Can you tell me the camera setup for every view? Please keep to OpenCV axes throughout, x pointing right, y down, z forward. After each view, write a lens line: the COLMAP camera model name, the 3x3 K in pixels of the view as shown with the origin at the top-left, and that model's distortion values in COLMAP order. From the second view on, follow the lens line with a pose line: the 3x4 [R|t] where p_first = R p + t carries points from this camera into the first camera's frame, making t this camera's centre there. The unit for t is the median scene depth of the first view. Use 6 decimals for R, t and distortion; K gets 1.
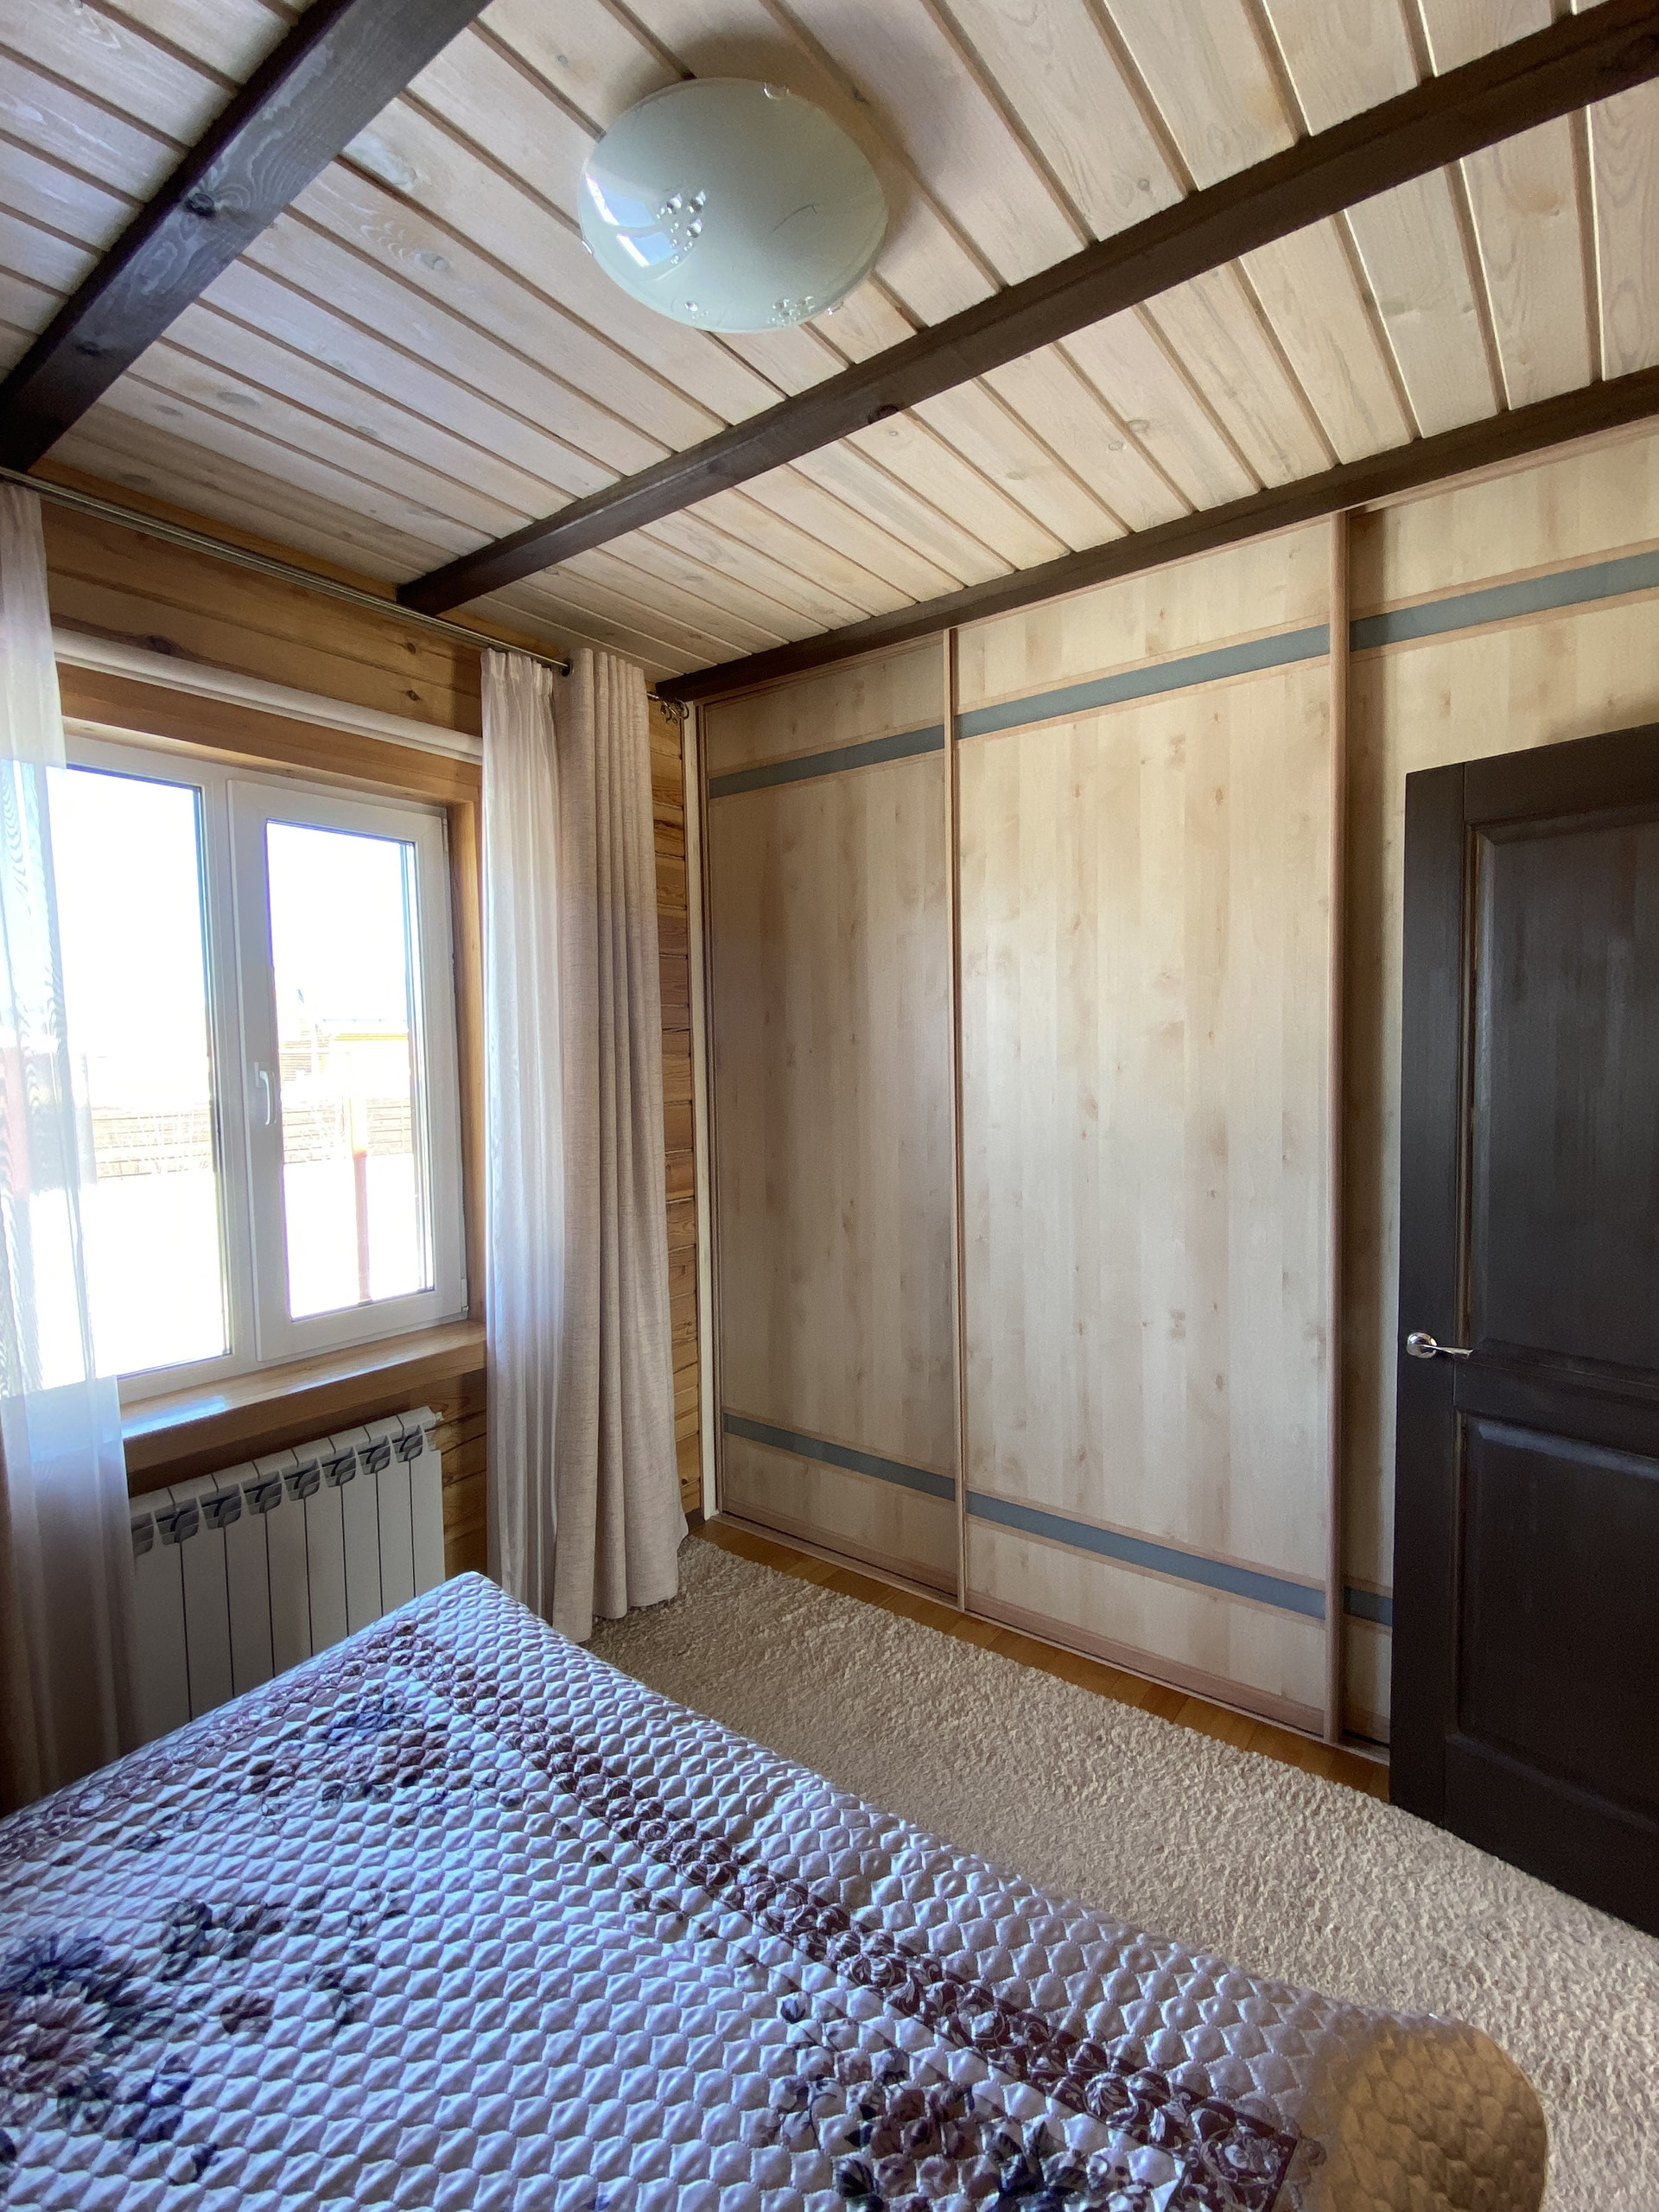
lens RADIAL K [[1037.8, 0, 829.5], [0, 1037.8, 1106.0], [0, 0, 1]] dist [0.027119, -0.022020]
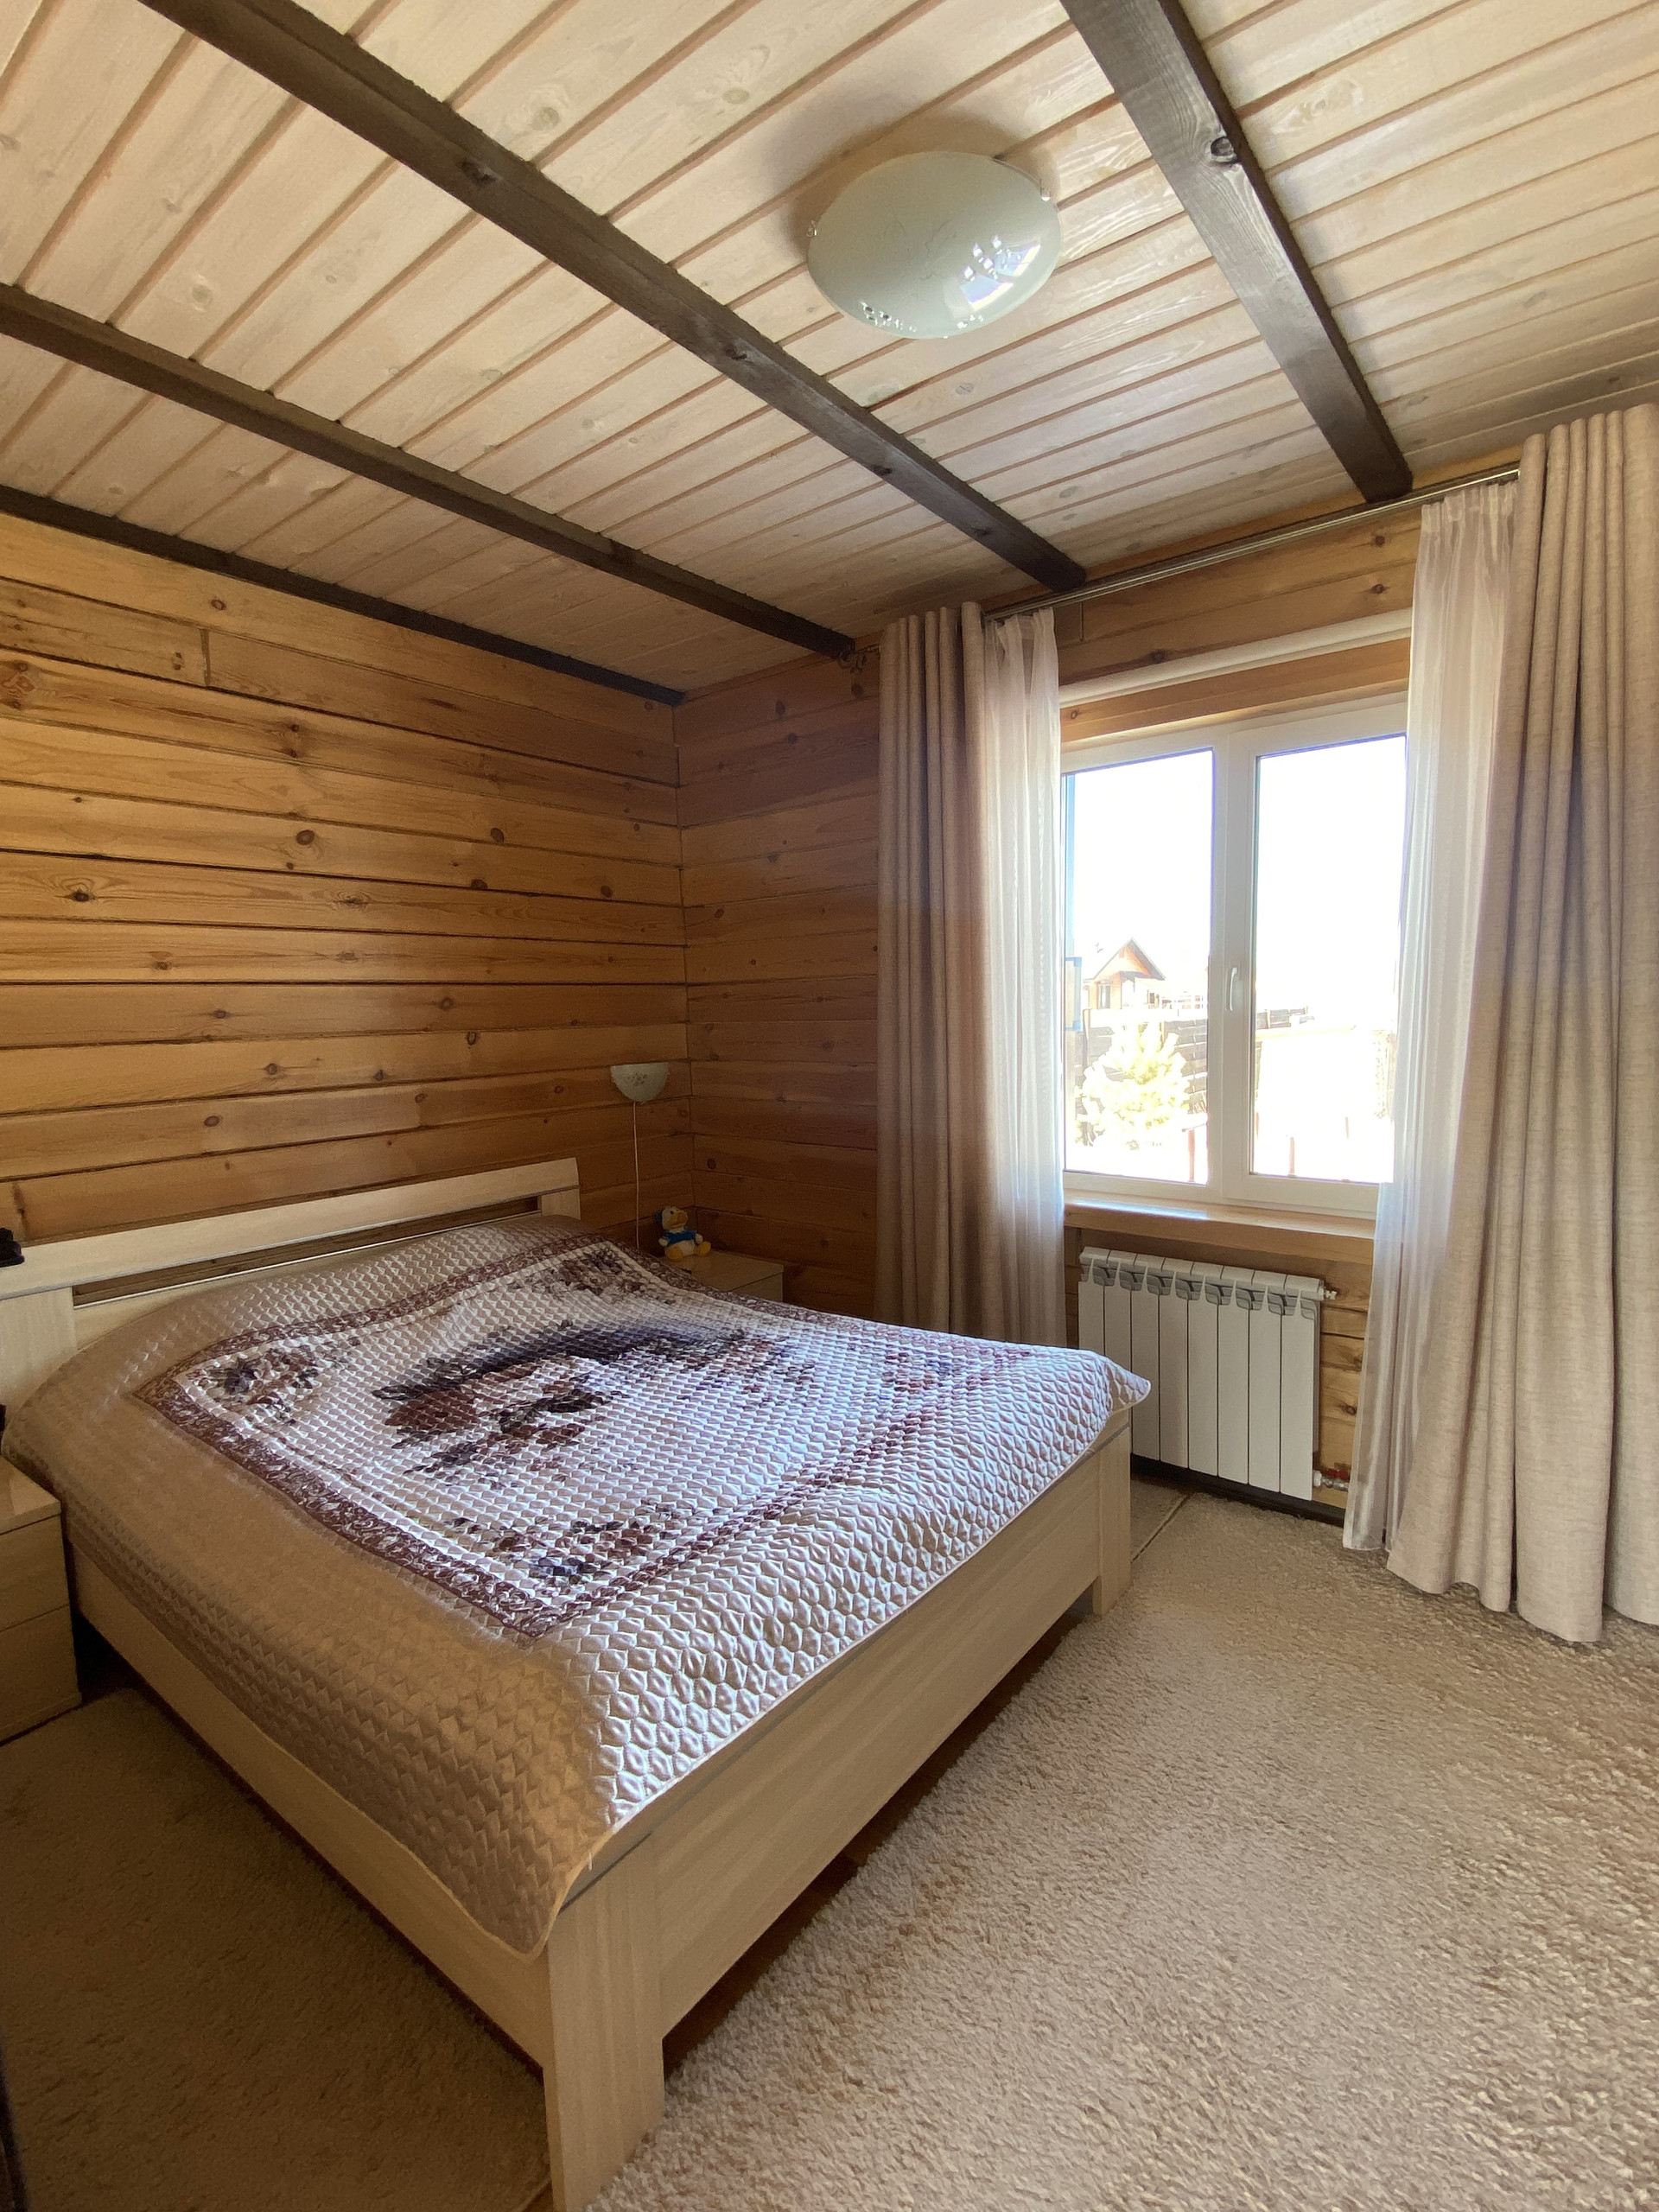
lens RADIAL K [[1037.8, 0, 829.5], [0, 1037.8, 1106.0], [0, 0, 1]] dist [0.027119, -0.022020]
pose [[-0.019917, 0.114416, -0.993233, 1.160594], [-0.046933, 0.992228, 0.115241, 0.017357], [0.998699, 0.048910, -0.014393, 0.878334]]
